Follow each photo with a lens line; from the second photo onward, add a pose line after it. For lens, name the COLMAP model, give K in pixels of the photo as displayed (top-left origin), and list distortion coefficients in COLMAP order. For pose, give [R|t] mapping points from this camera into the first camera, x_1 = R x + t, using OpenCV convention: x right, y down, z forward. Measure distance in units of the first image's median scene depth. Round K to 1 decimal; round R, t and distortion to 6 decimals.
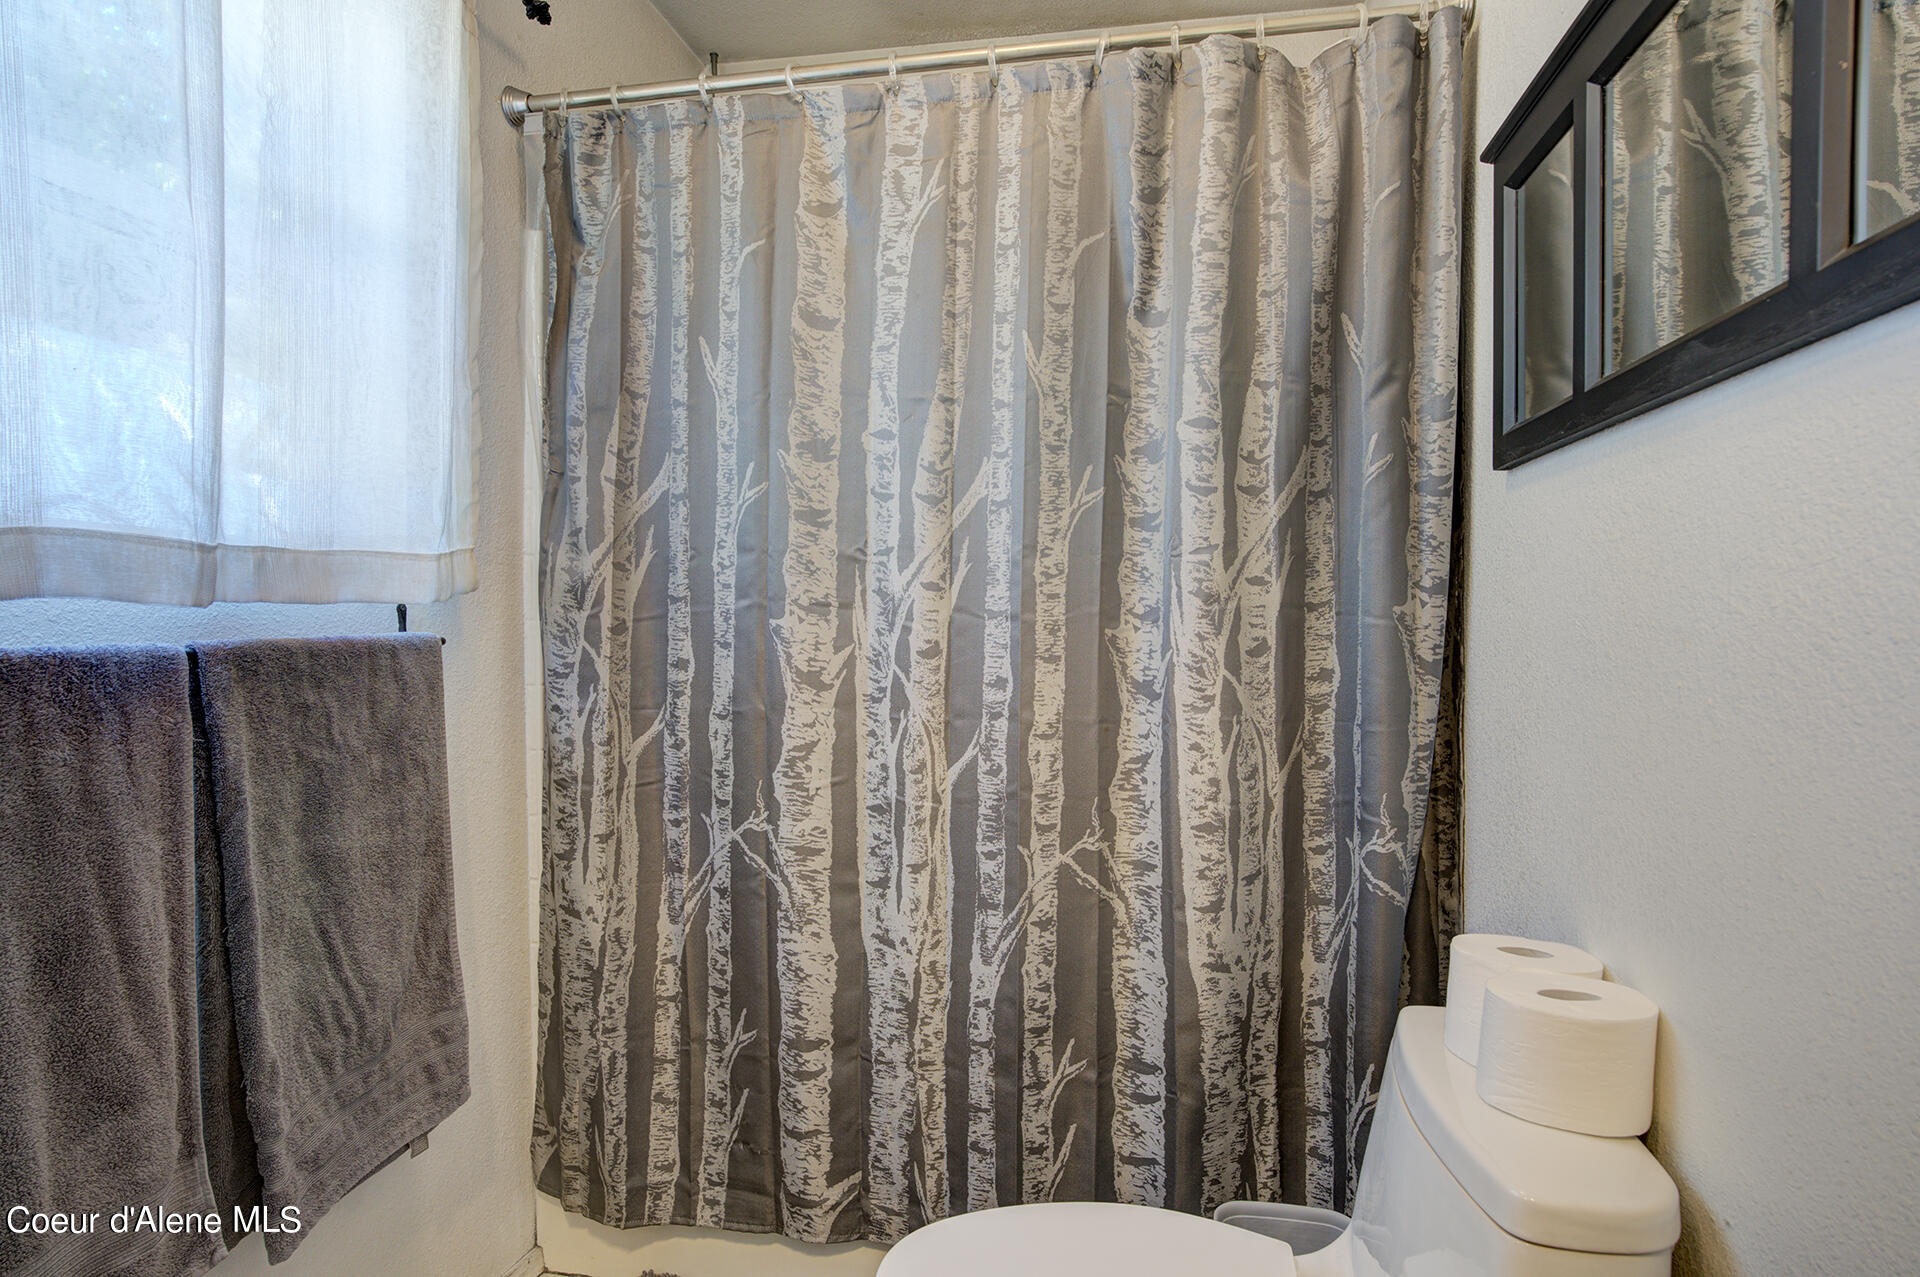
lens RADIAL K [[1106.7, 0, 957.1], [0, 1106.7, 632.0], [0, 0, 1]] dist [-0.005423, 0.000642]
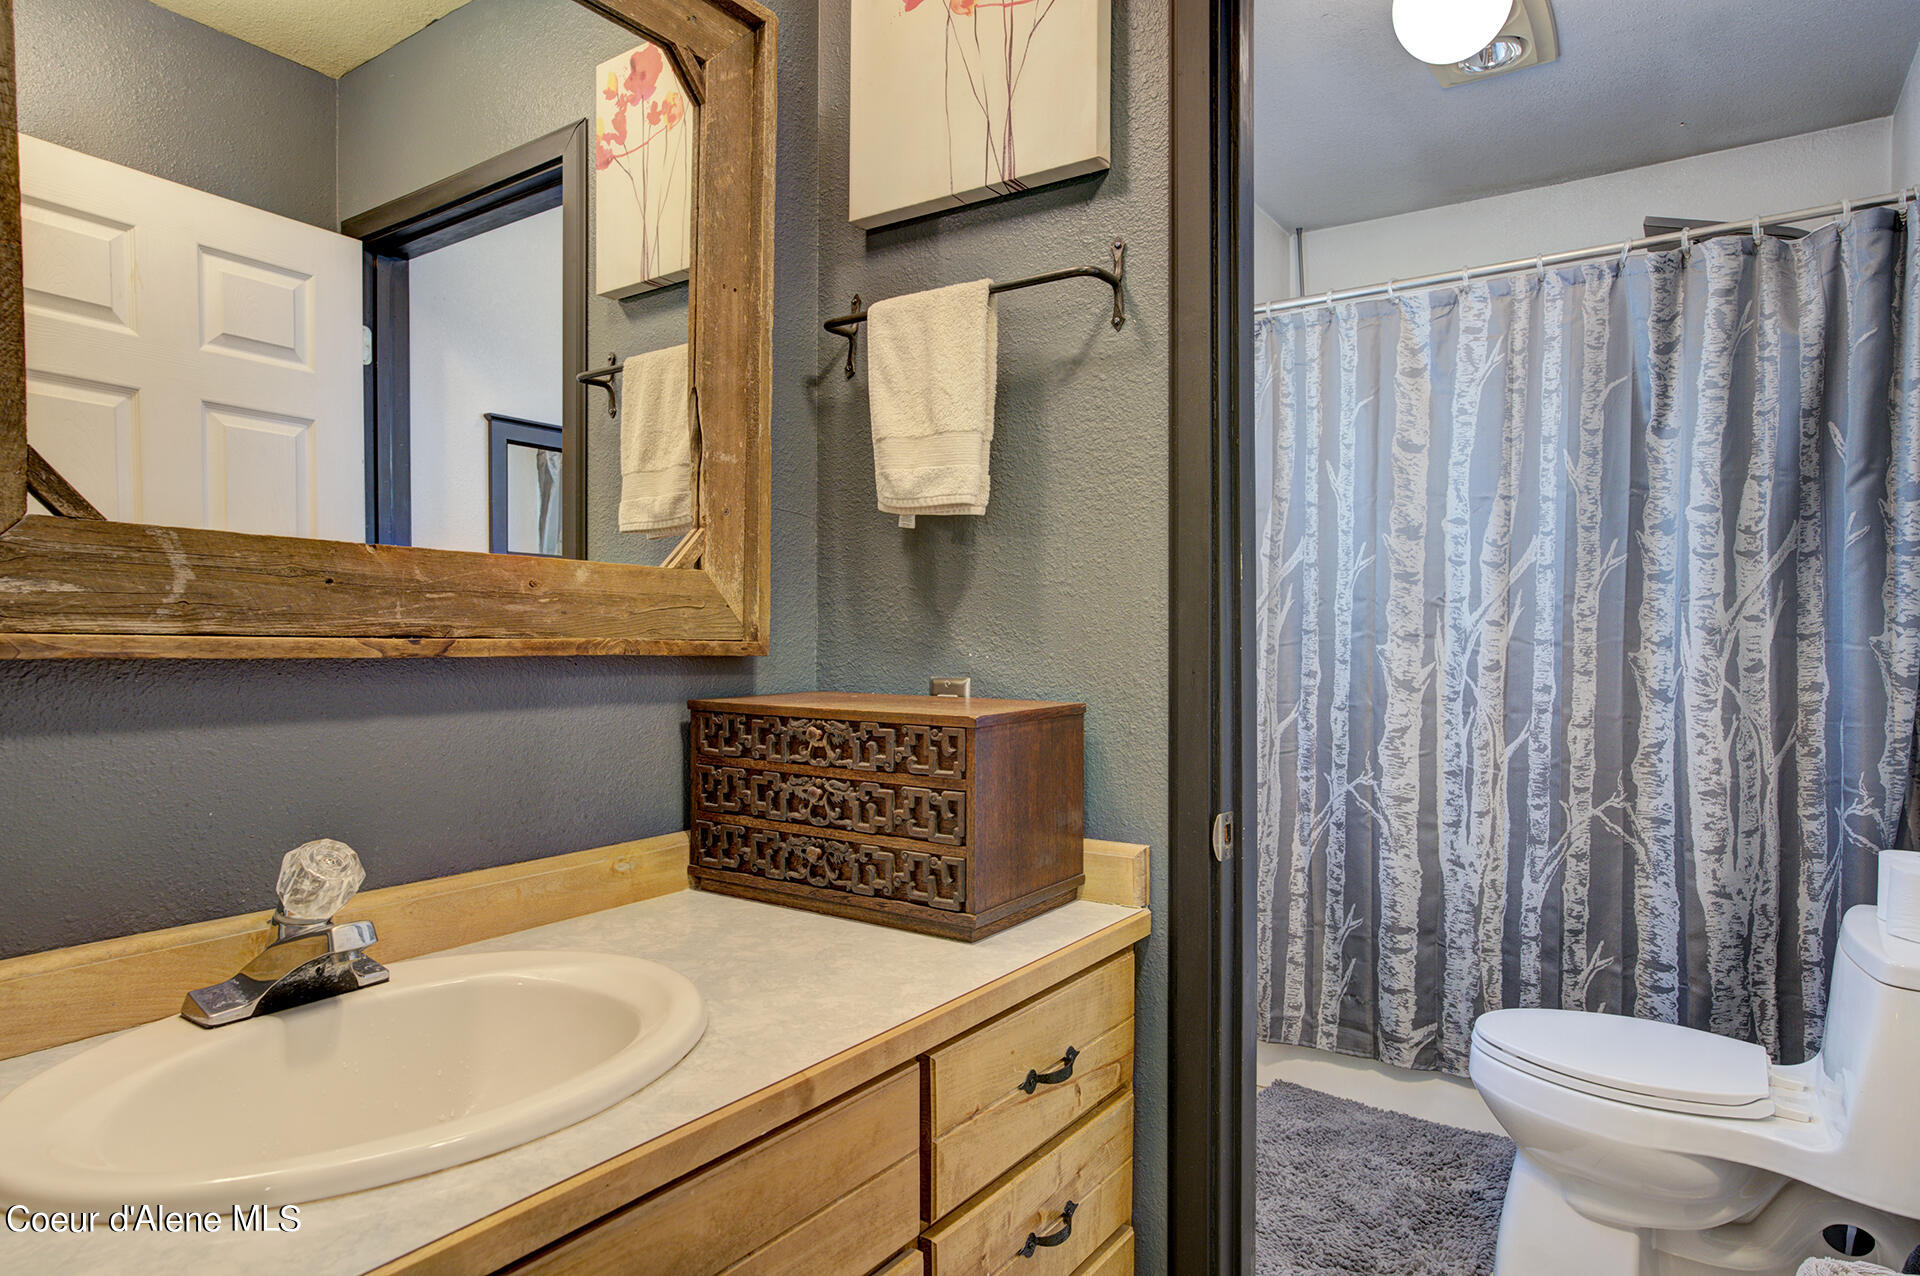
lens RADIAL K [[1217.6, 0, 919.6], [0, 1217.6, 642.1], [0, 0, 1]] dist [-0.025384, 0.035756]
pose [[0.920581, 0.000921, -0.390550, -0.095931], [-0.004969, 0.999944, -0.009356, 0.003357], [0.390520, 0.010553, 0.920534, -0.786898]]
